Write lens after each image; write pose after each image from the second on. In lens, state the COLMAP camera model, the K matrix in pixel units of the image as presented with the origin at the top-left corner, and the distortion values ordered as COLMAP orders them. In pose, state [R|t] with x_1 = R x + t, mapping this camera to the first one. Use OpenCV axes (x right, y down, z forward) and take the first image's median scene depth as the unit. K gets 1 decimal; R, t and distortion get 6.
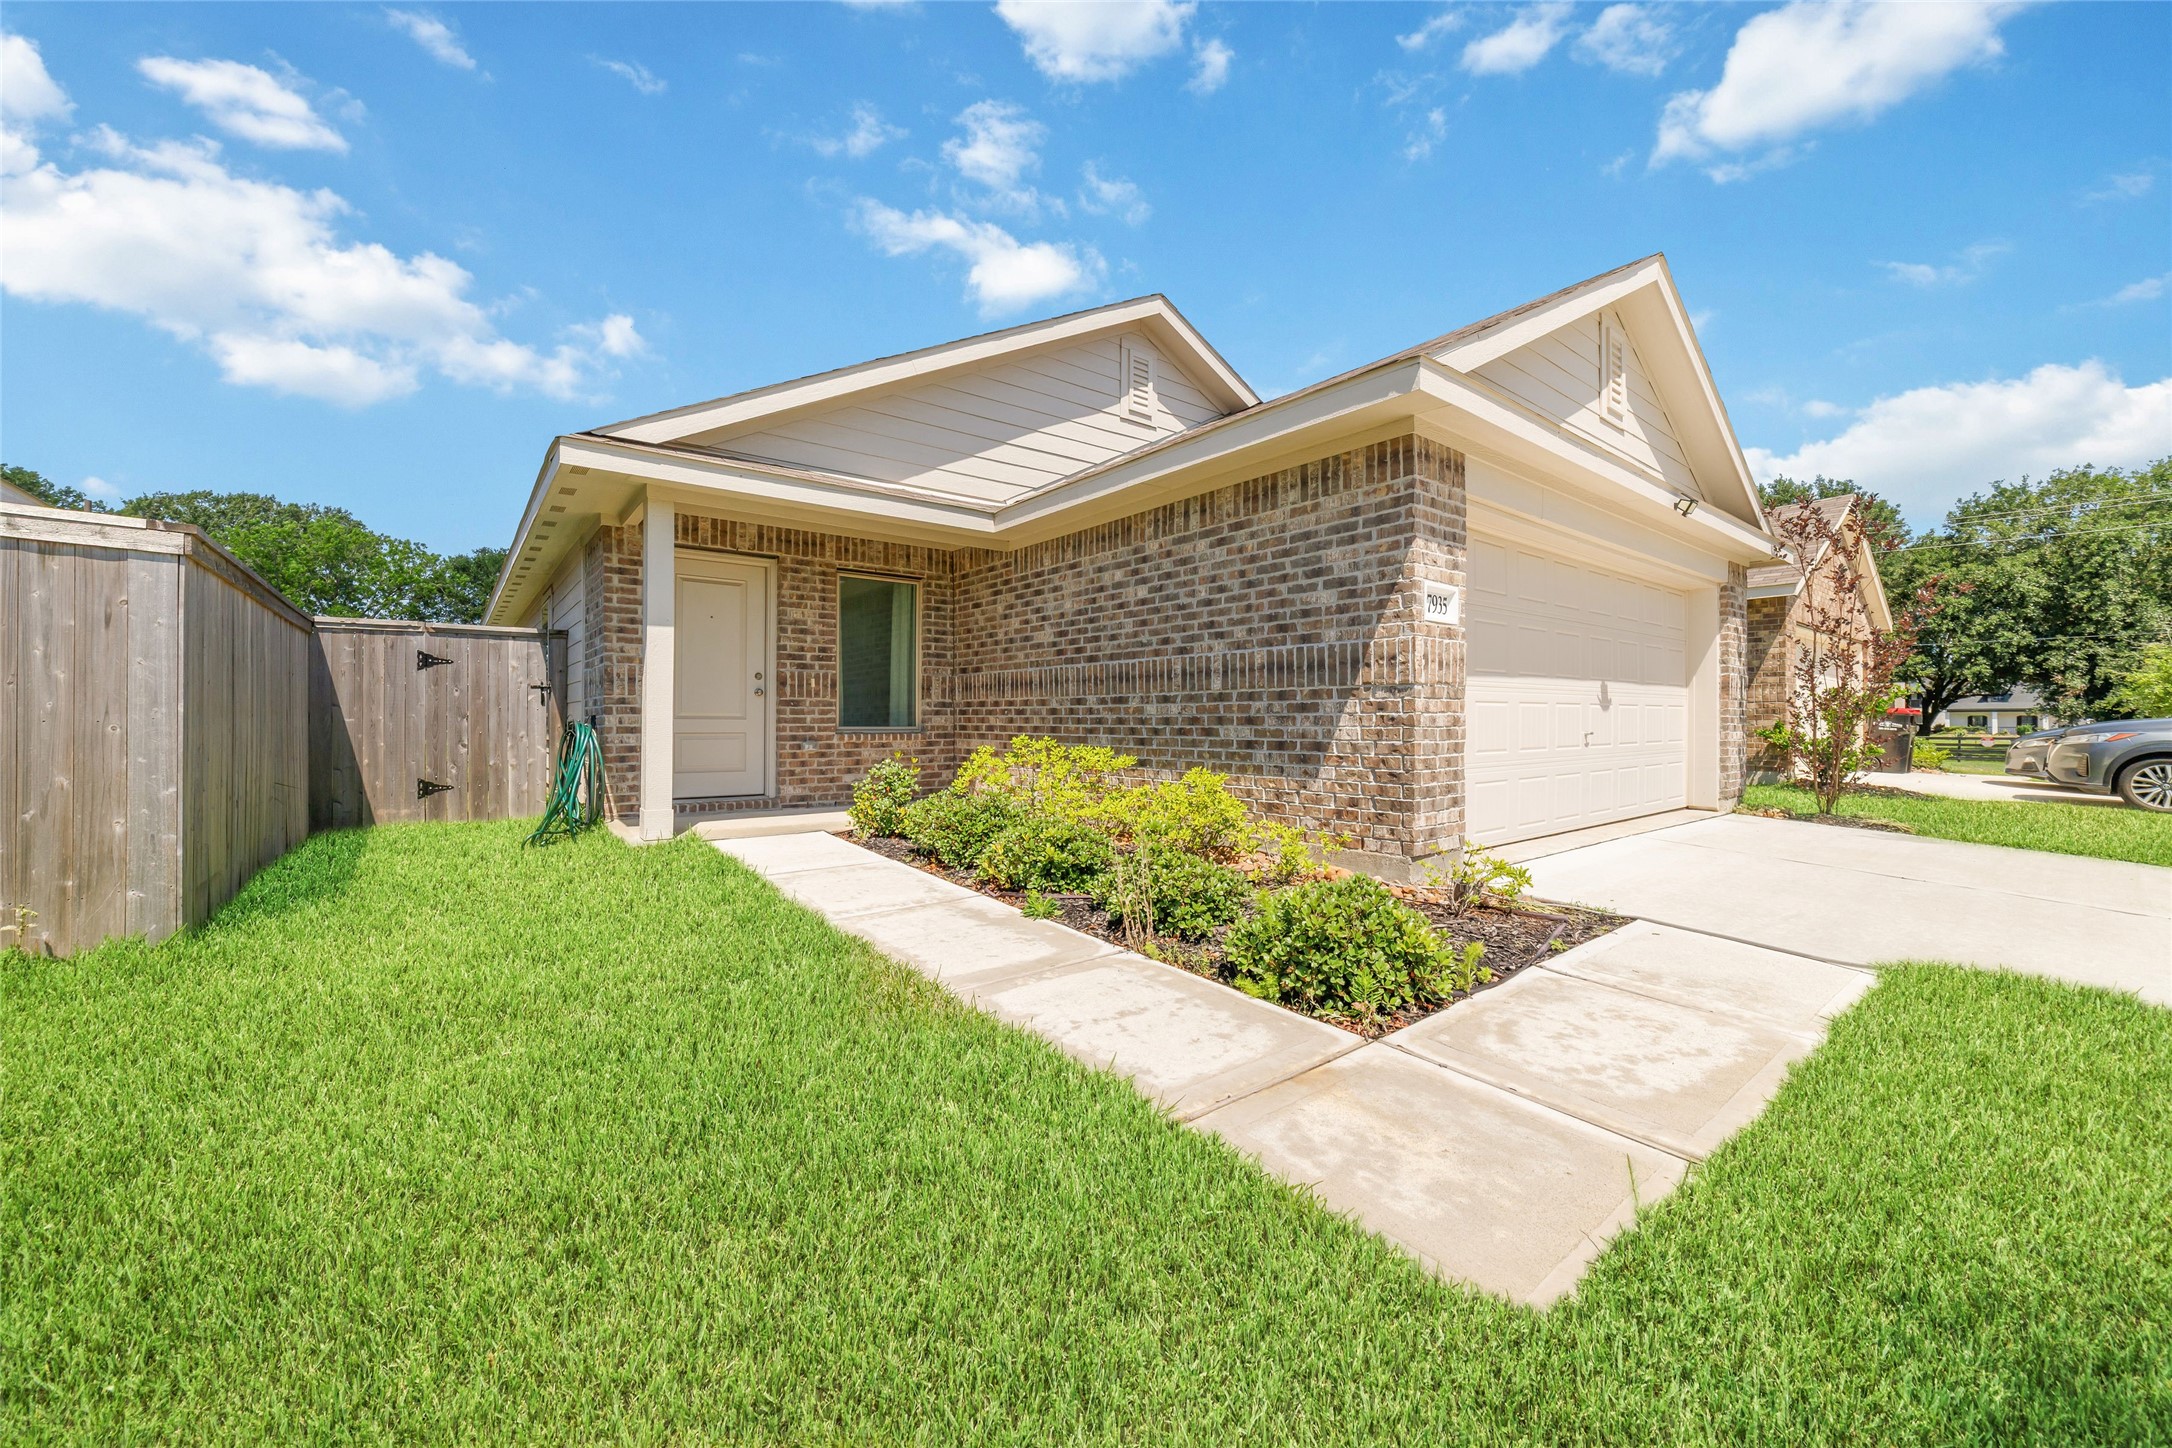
lens RADIAL K [[827.2, 0, 1086.0], [0, 827.2, 724.0], [0, 0, 1]] dist [-0.019657, -0.000023]
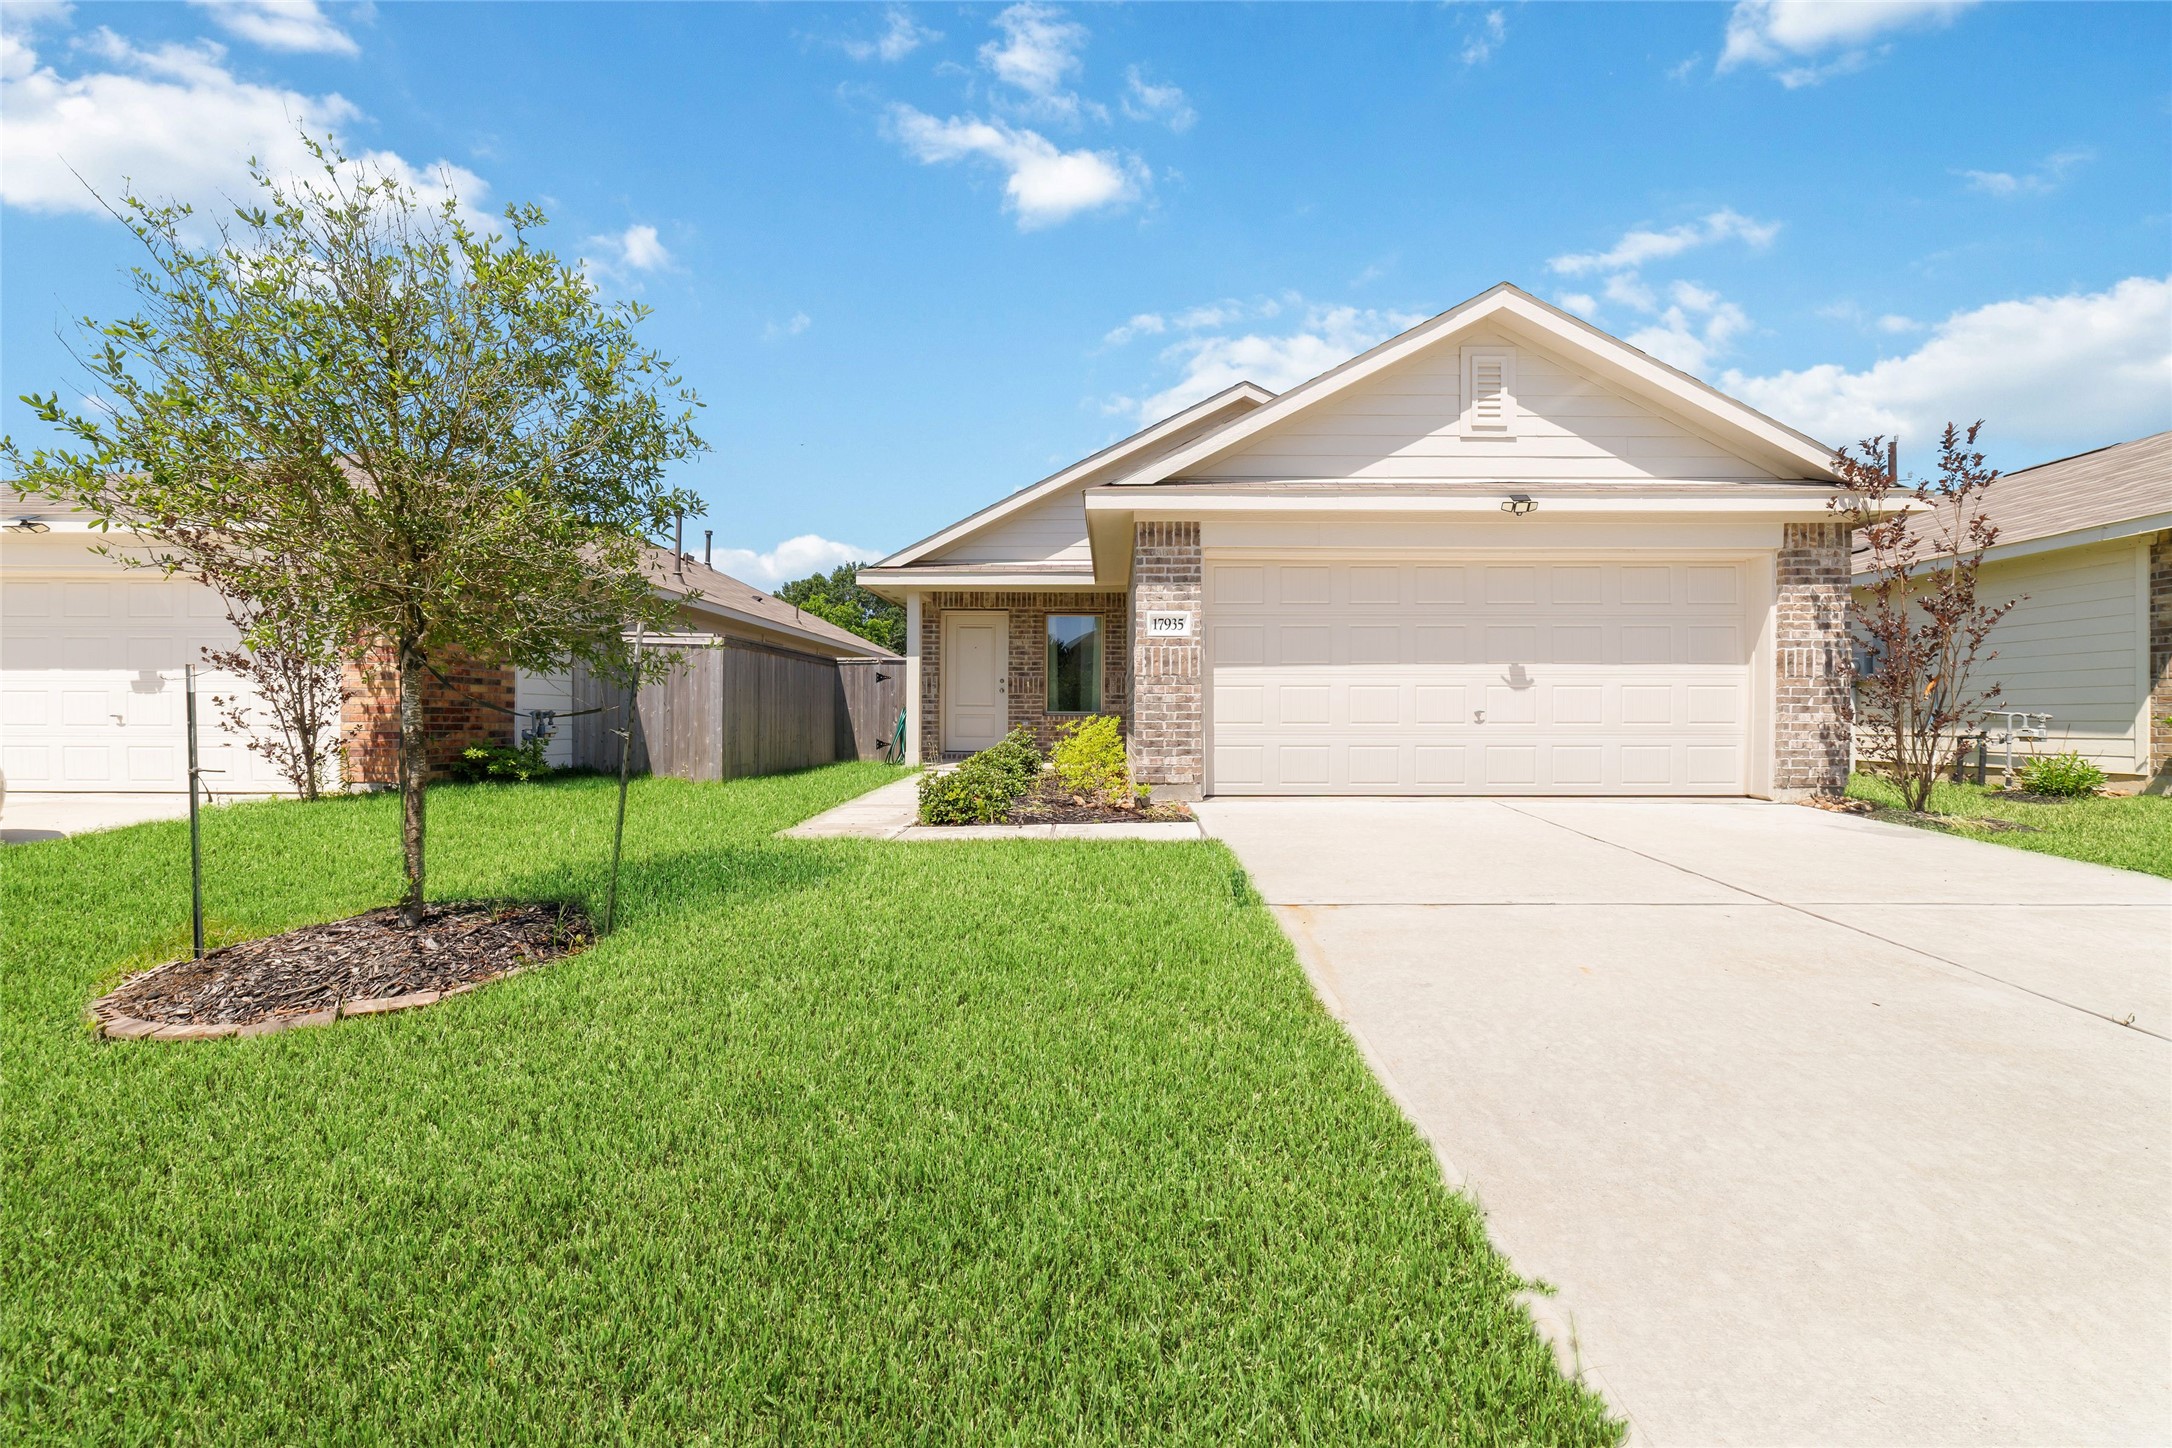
lens RADIAL K [[827.2, 0, 1086.0], [0, 827.2, 724.0], [0, 0, 1]] dist [-0.019657, -0.000023]
pose [[0.772766, 0.005533, -0.634667, 0.822229], [-0.006707, 0.999977, 0.000551, 0.028373], [0.634656, 0.003831, 0.772785, -0.197131]]
